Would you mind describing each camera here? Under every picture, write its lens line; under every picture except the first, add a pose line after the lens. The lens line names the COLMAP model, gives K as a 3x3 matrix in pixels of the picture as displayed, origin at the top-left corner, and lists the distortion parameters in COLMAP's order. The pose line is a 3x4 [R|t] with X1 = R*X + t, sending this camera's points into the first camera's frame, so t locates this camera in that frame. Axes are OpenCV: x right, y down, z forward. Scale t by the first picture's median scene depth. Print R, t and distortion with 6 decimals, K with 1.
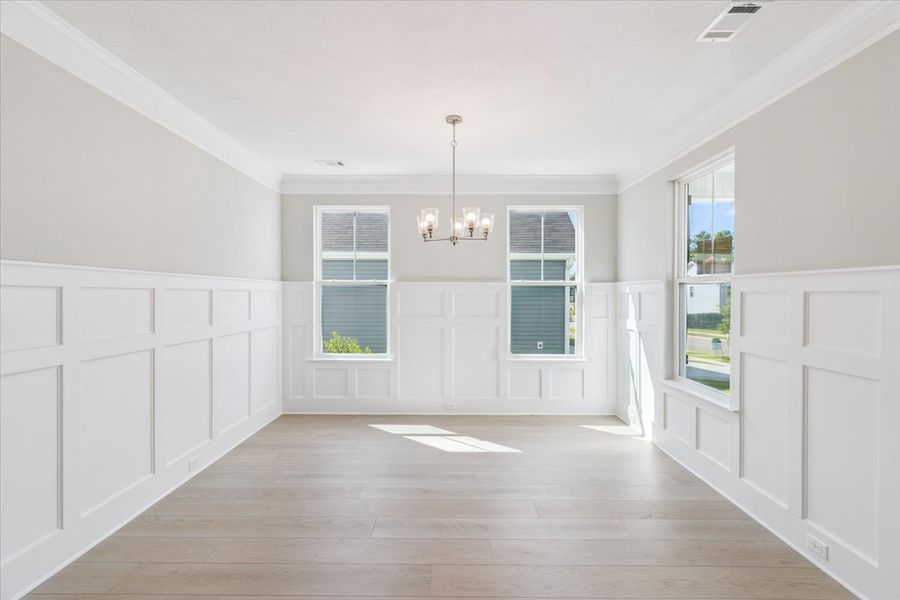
lens RADIAL K [[419.1, 0, 449.5], [0, 419.1, 293.4], [0, 0, 1]] dist [0.000705, 0.000254]
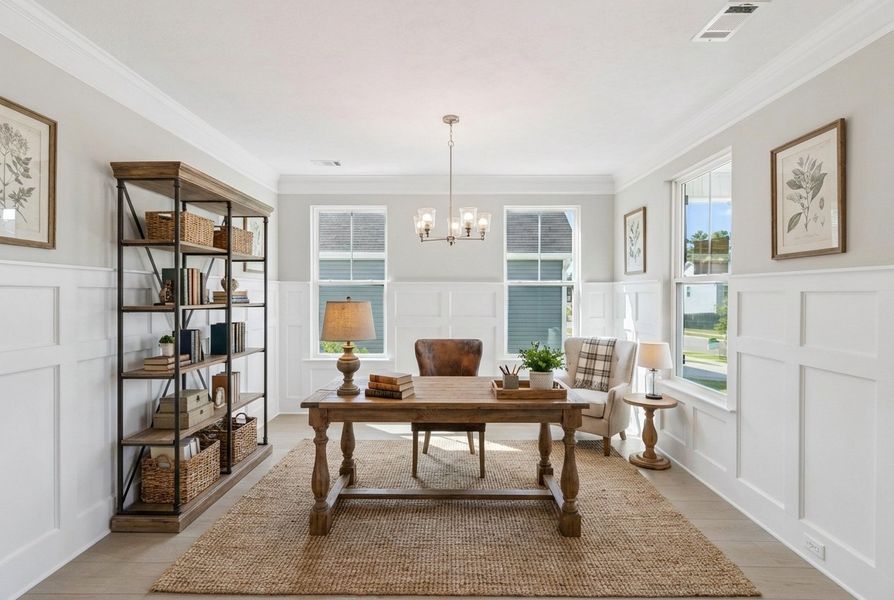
lens RADIAL K [[638.2, 0, 448.9], [0, 638.2, 296.3], [0, 0, 1]] dist [-0.063163, 0.003216]
pose [[0.999981, -0.000123, 0.006222, -0.003381], [0.000096, 0.999990, 0.004442, 0.000264], [-0.006222, -0.004441, 0.999971, -0.501416]]
